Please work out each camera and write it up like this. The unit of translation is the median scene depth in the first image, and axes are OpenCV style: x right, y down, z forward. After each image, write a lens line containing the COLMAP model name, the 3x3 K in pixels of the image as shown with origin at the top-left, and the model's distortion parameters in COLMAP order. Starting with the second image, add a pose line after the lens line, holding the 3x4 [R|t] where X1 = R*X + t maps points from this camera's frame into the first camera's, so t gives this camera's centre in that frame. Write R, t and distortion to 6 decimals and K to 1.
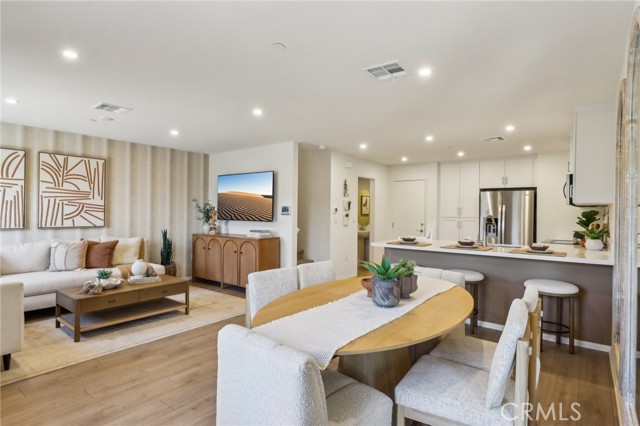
lens RADIAL K [[343.8, 0, 320.0], [0, 343.8, 213.0], [0, 0, 1]] dist [0.000284, 0.000037]
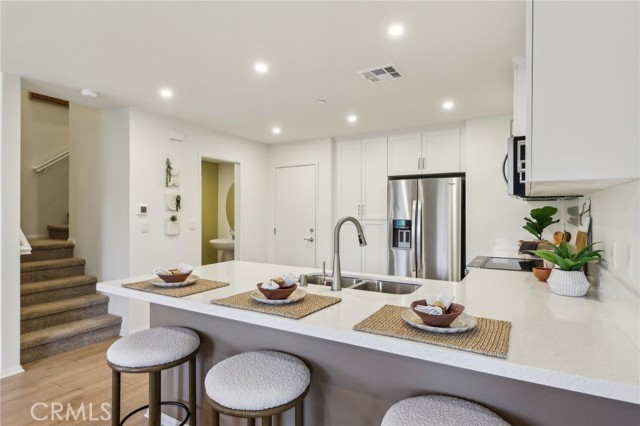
lens RADIAL K [[357.1, 0, 320.0], [0, 357.1, 213.0], [0, 0, 1]] dist [-0.001177, -0.000573]
pose [[0.990117, -0.010272, 0.139865, 0.259727], [0.010506, 0.999944, -0.000937, 0.000302], [-0.139848, 0.002397, 0.990170, 0.365449]]
